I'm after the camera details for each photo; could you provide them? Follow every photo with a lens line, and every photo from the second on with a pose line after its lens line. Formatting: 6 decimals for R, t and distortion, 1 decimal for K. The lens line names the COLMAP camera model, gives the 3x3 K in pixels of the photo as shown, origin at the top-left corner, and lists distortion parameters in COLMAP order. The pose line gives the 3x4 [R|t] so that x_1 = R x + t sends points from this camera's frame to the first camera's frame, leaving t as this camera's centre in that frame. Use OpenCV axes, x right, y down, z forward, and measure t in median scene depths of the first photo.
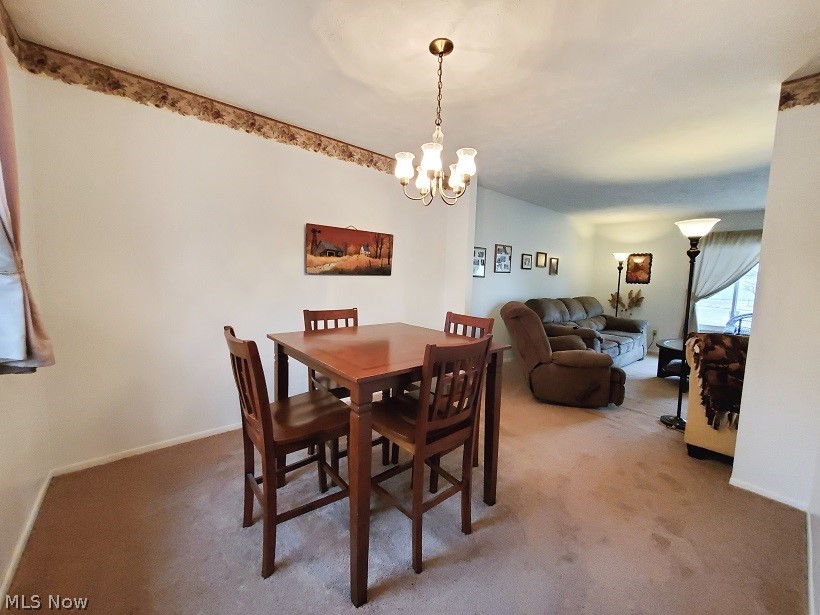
lens RADIAL K [[327.5, 0, 409.8], [0, 327.5, 306.1], [0, 0, 1]] dist [-0.000833, -0.000110]
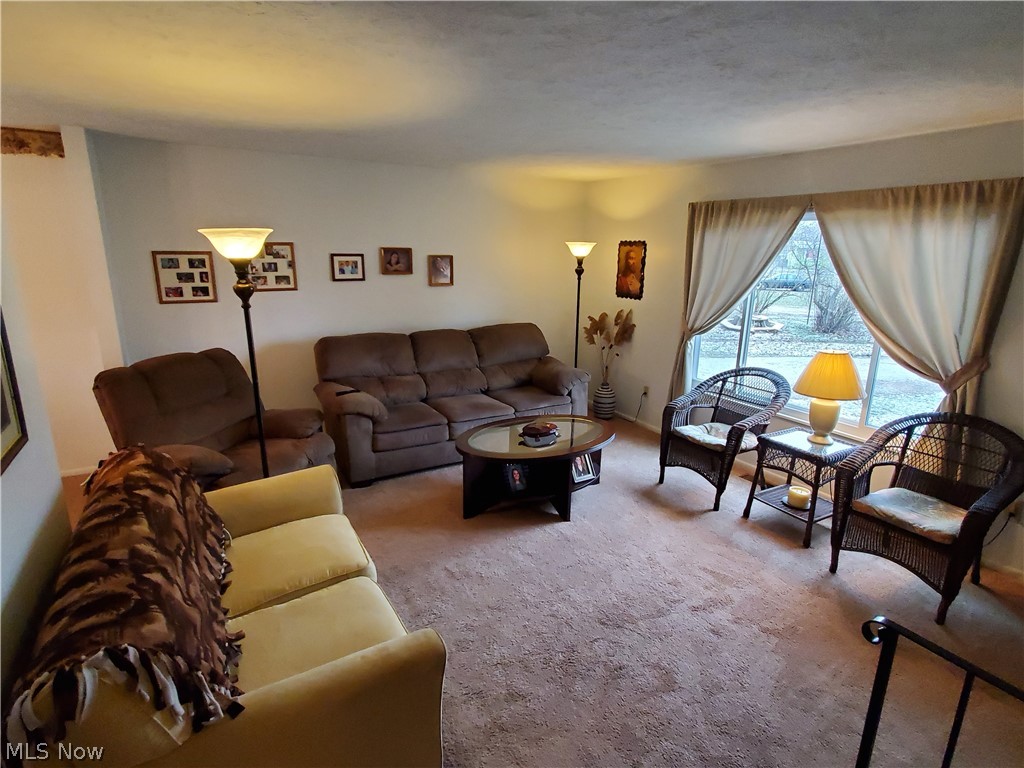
lens RADIAL K [[537.4, 0, 515.7], [0, 537.4, 383.7], [0, 0, 1]] dist [0.002751, 0.000067]
pose [[0.985507, 0.028118, -0.167286, 1.256104], [-0.001336, 0.987423, 0.158098, -0.130768], [0.169627, -0.155583, 0.973150, 0.171056]]
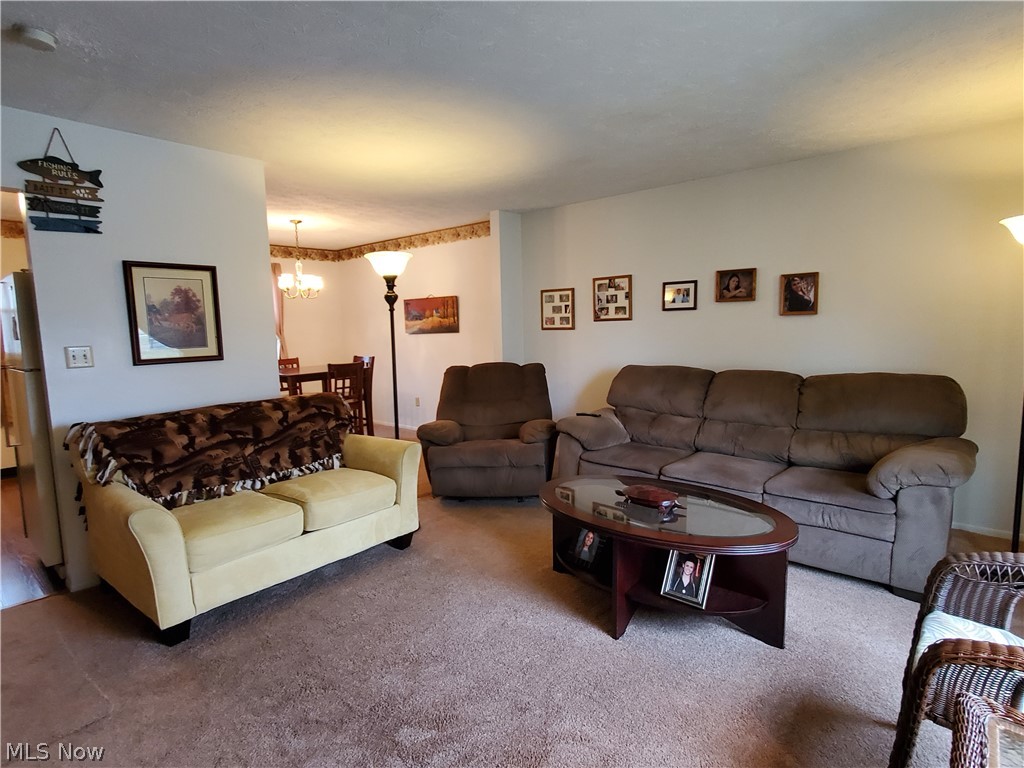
lens RADIAL K [[537.4, 0, 509.8], [0, 537.4, 381.8], [0, 0, 1]] dist [0.002751, 0.000067]
pose [[0.146889, 0.073435, -0.986423, 1.841262], [-0.059827, 0.996074, 0.065244, -0.058545], [0.987342, 0.049431, 0.150706, 0.945789]]
